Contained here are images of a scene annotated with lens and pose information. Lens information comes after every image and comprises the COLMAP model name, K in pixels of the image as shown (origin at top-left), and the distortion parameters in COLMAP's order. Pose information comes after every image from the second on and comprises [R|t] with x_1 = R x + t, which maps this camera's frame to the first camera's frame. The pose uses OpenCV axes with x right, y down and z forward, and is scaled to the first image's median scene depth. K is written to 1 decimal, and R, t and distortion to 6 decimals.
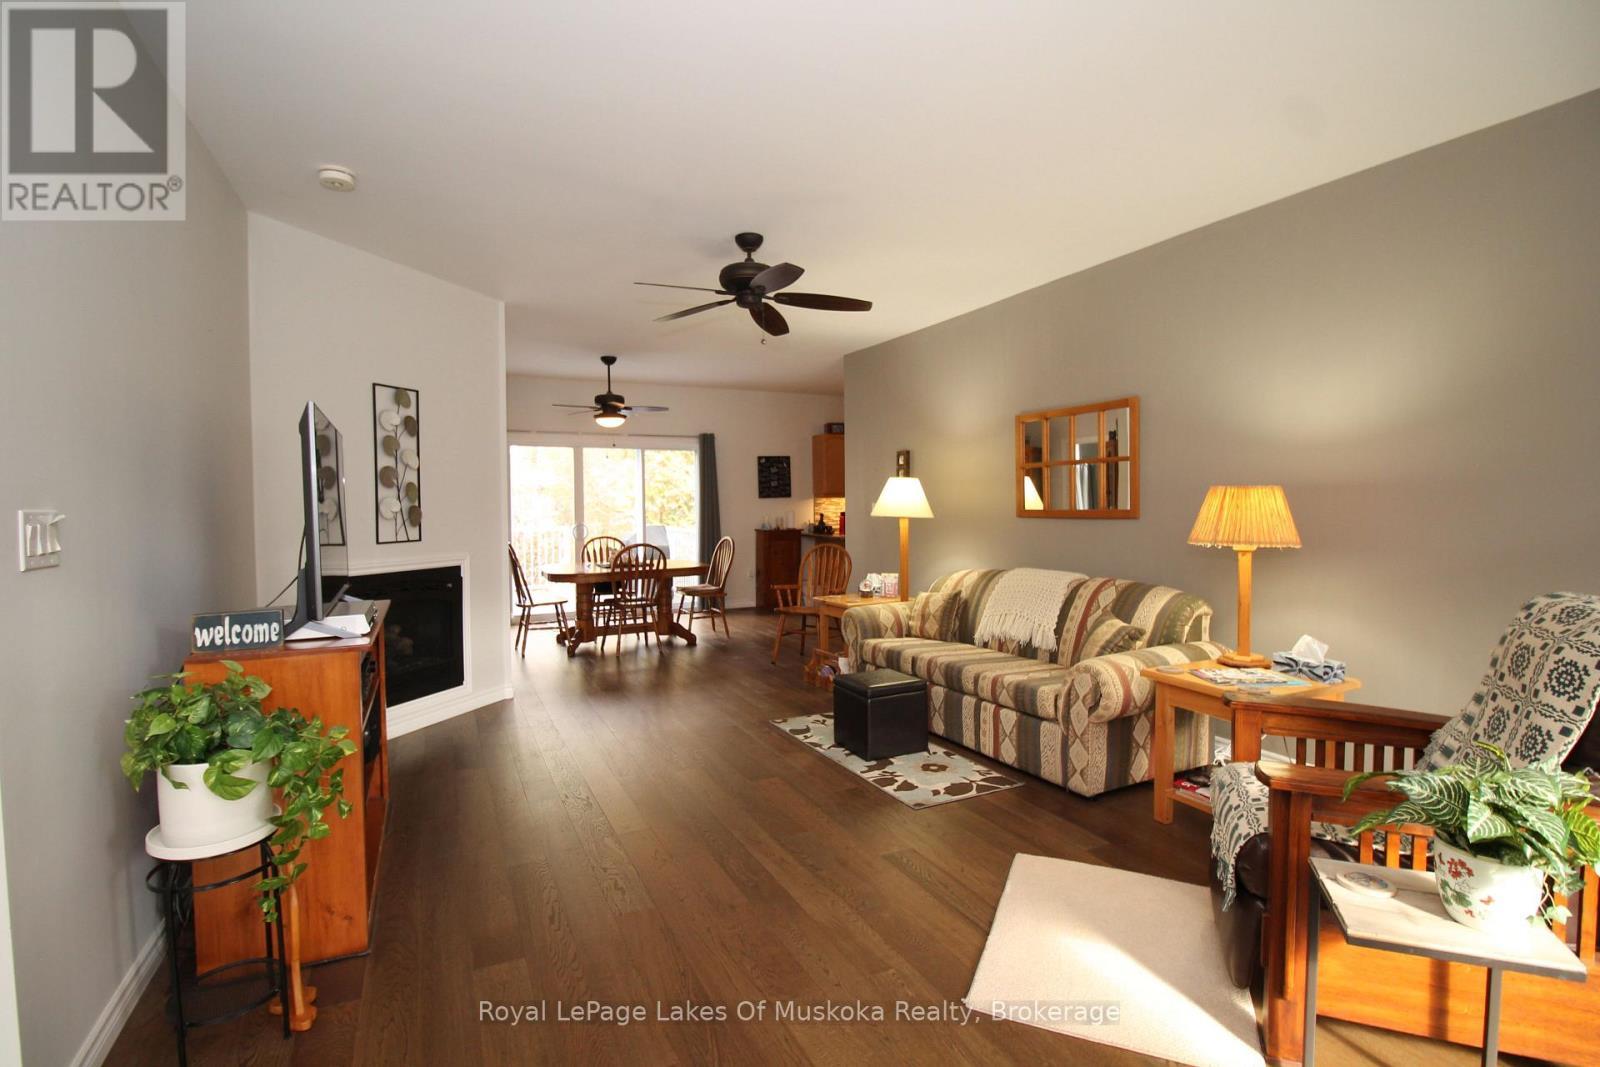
lens RADIAL K [[749.7, 0, 800.2], [0, 749.7, 521.1], [0, 0, 1]] dist [-0.000268, 0.000029]
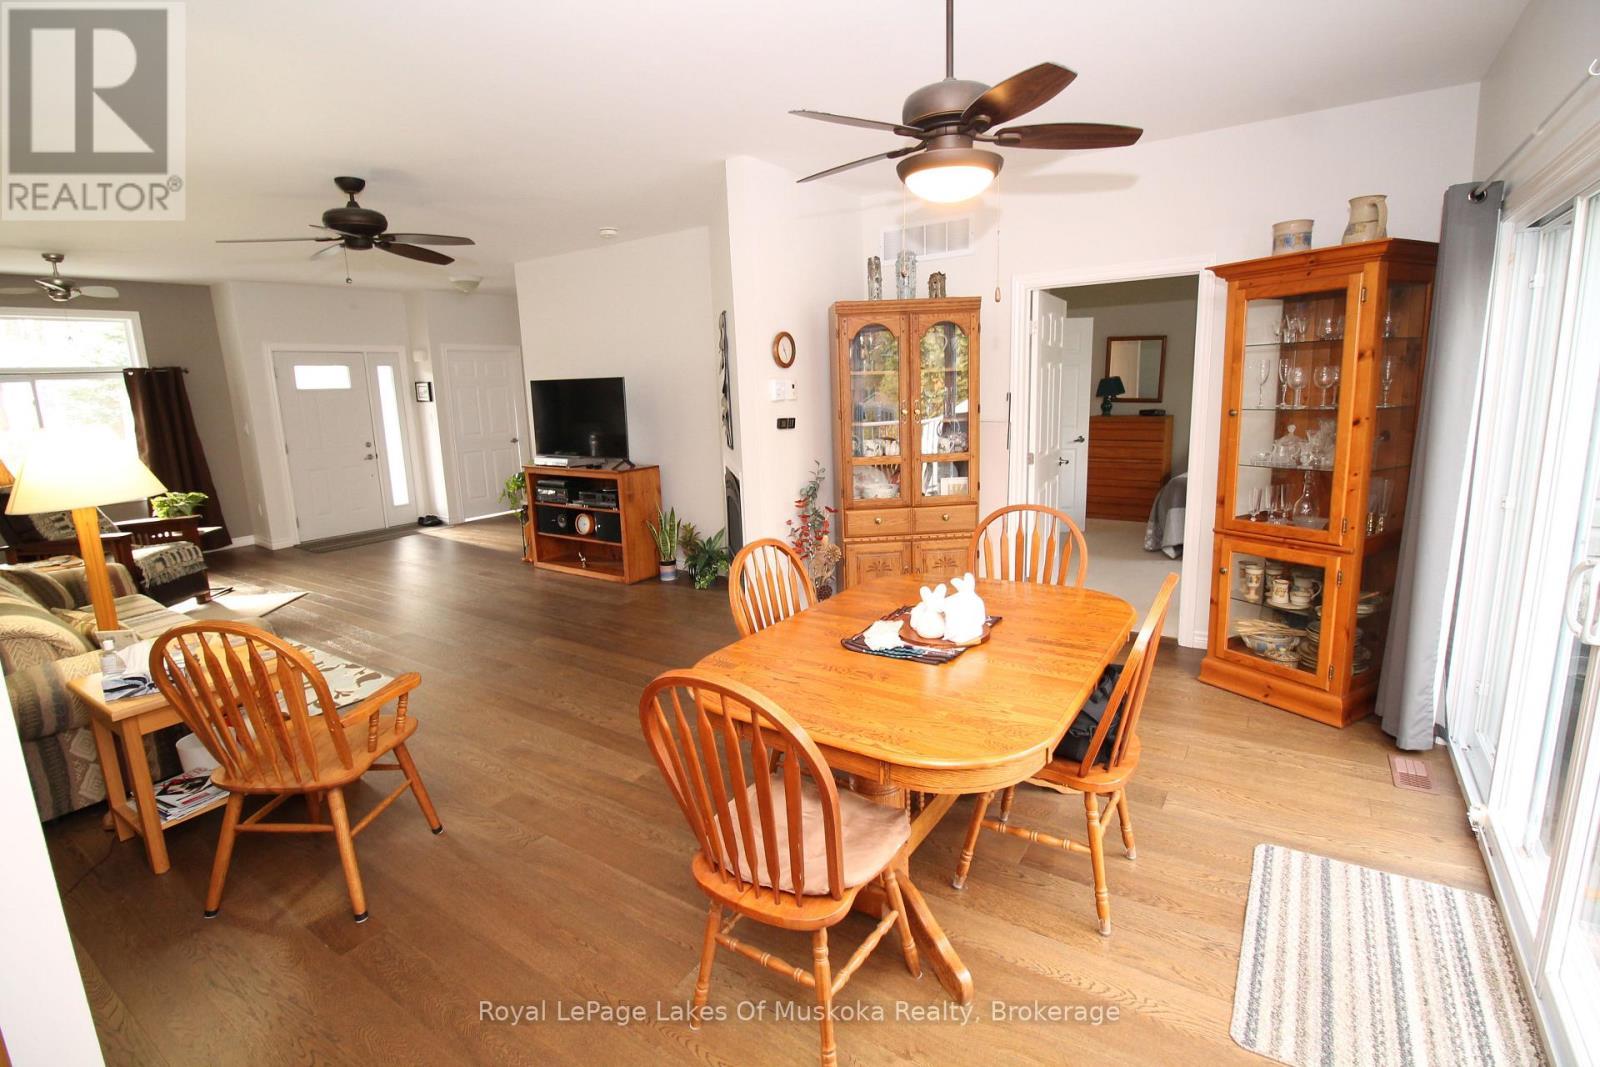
lens RADIAL K [[746.5, 0, 799.6], [0, 746.5, 521.4], [0, 0, 1]] dist [0.001231, -0.014231]
pose [[-0.868430, 0.131256, -0.478123, -0.052036], [0.031310, 0.976916, 0.211317, -0.107795], [0.494823, 0.168544, -0.852492, 2.148883]]
